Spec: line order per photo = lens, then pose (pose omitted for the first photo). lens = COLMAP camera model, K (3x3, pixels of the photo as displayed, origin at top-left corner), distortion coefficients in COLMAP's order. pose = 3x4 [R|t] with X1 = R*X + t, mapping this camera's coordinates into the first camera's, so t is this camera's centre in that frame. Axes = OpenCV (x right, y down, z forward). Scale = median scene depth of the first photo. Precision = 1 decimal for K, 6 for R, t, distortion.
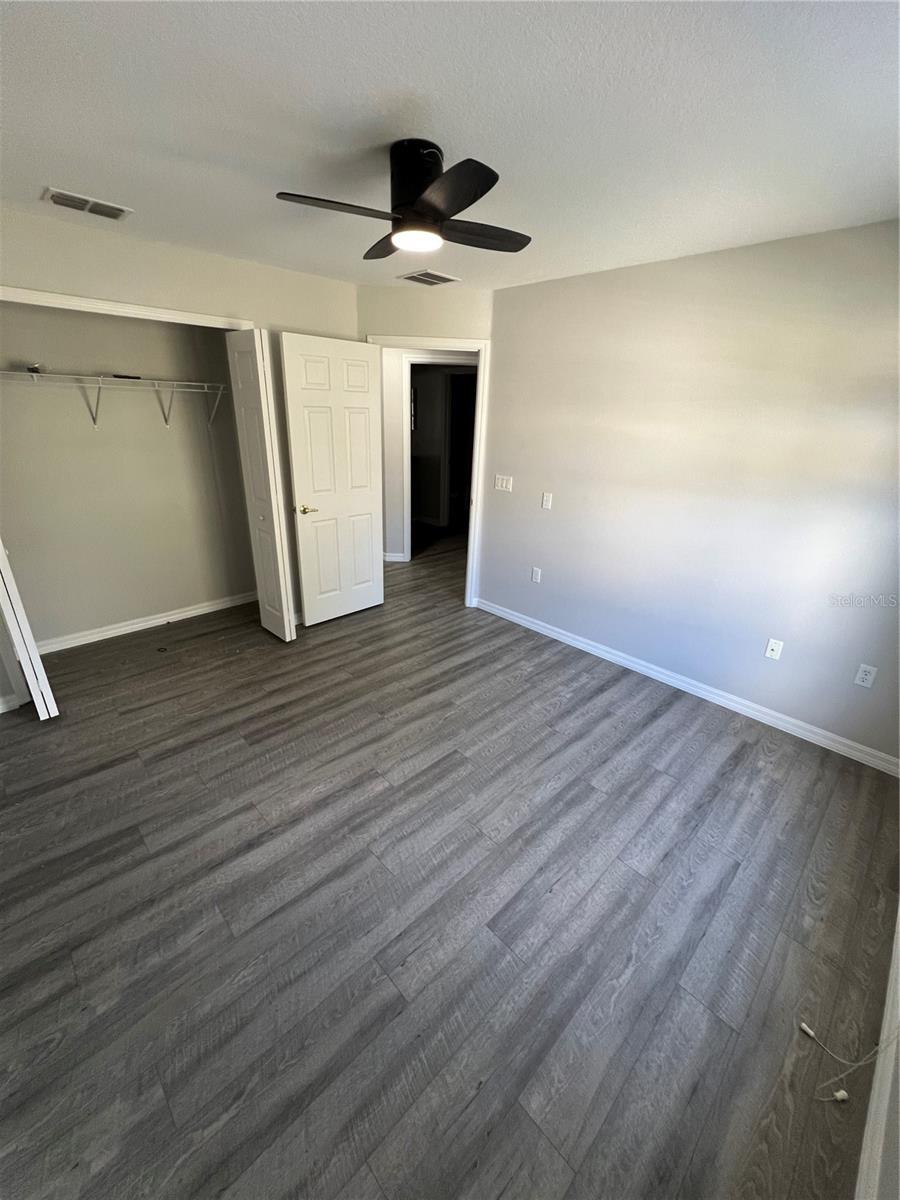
lens RADIAL K [[479.7, 0, 450.0], [0, 479.7, 600.0], [0, 0, 1]] dist [-0.003202, 0.000167]
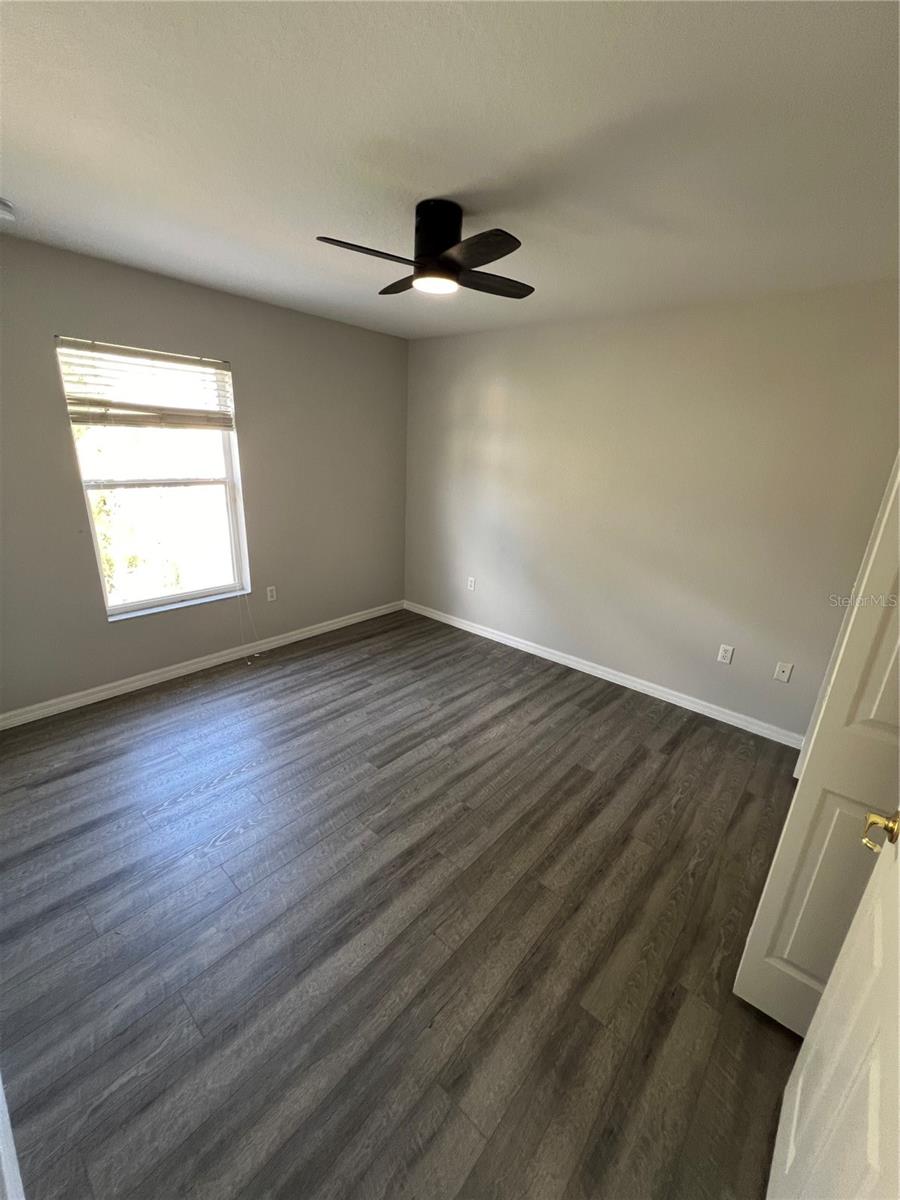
lens RADIAL K [[479.7, 0, 450.0], [0, 479.7, 600.0], [0, 0, 1]] dist [-0.003202, 0.000167]
pose [[-0.993911, -0.052738, -0.096748, -0.021207], [-0.103027, 0.756153, 0.646234, -0.654313], [0.039075, 0.652266, -0.756982, 1.651559]]
